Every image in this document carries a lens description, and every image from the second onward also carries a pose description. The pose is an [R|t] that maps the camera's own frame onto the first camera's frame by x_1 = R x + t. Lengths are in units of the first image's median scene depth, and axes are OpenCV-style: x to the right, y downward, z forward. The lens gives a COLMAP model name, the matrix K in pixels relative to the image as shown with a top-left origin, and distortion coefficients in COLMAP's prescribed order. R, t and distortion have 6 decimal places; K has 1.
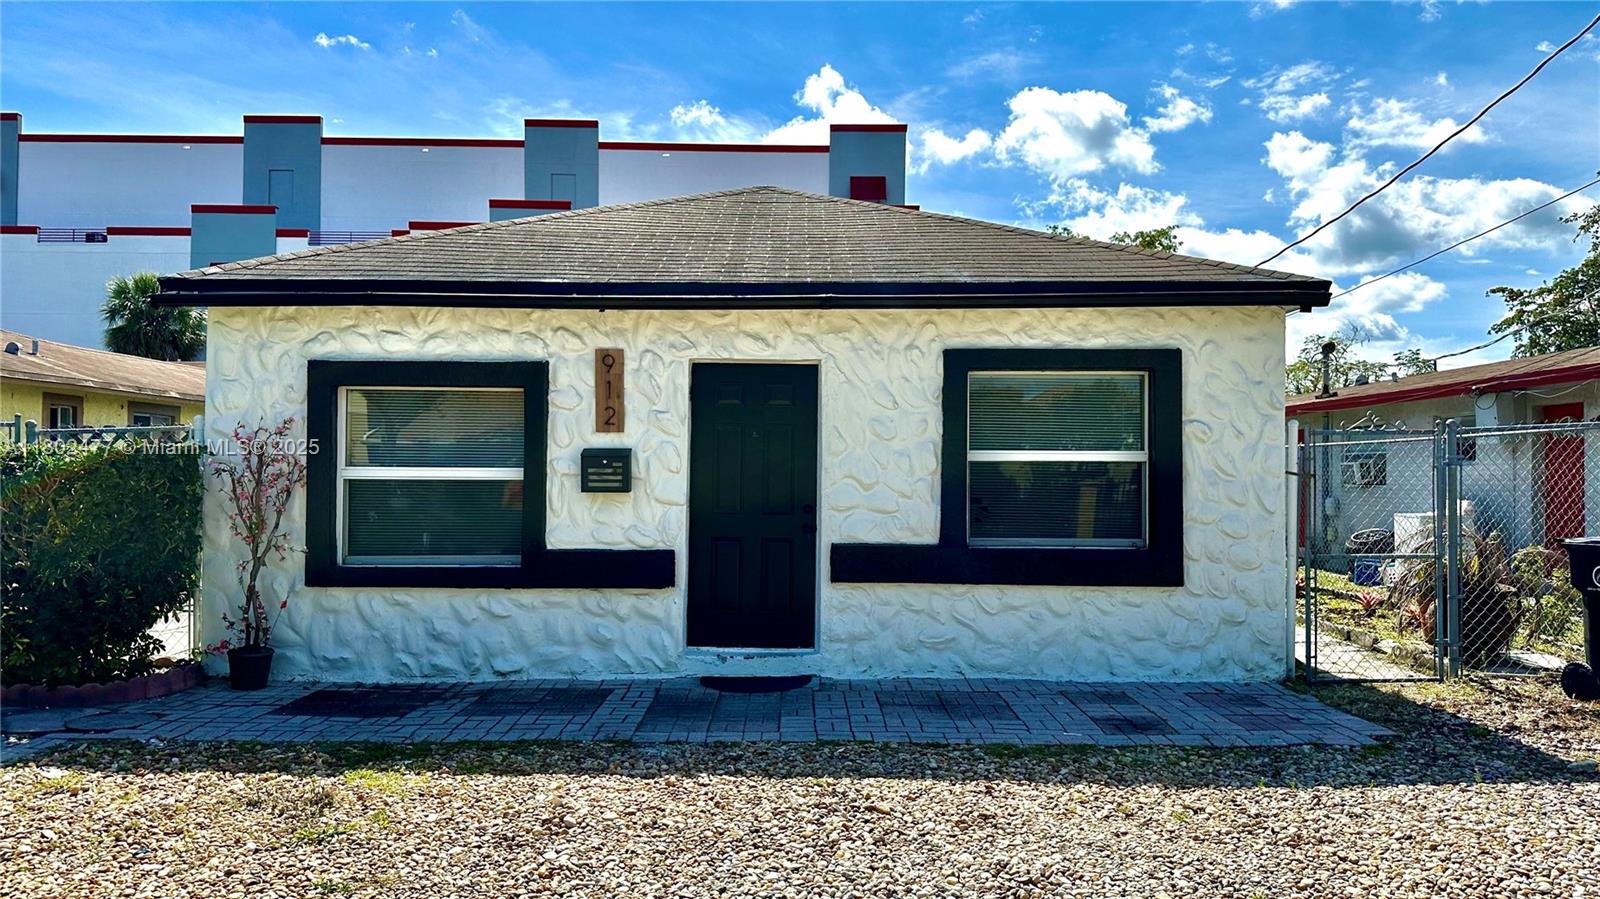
lens RADIAL K [[1130.6, 0, 798.6], [0, 1130.6, 457.5], [0, 0, 1]] dist [0.051958, -0.008408]
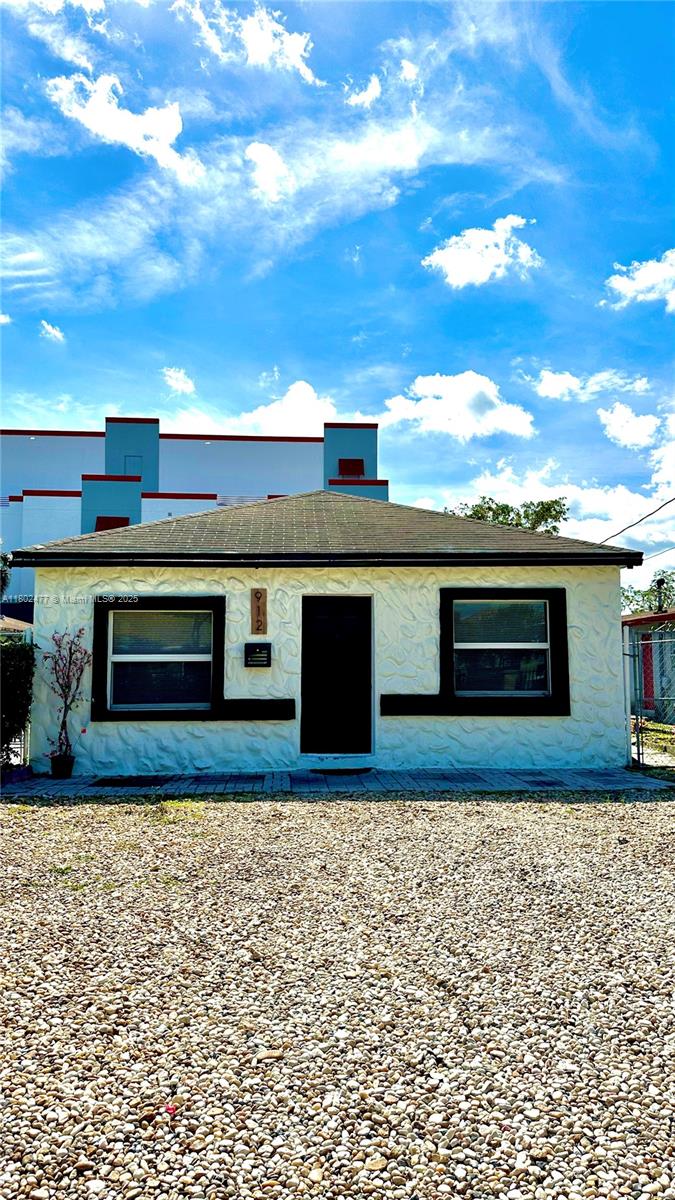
lens RADIAL K [[848.0, 0, 339.4], [0, 848.0, 594.5], [0, 0, 1]] dist [0.051958, -0.008408]
pose [[0.998429, -0.004359, 0.055858, -0.113479], [0.008601, 0.997076, -0.075930, 0.018499], [-0.055364, 0.076291, 0.995547, -0.372758]]
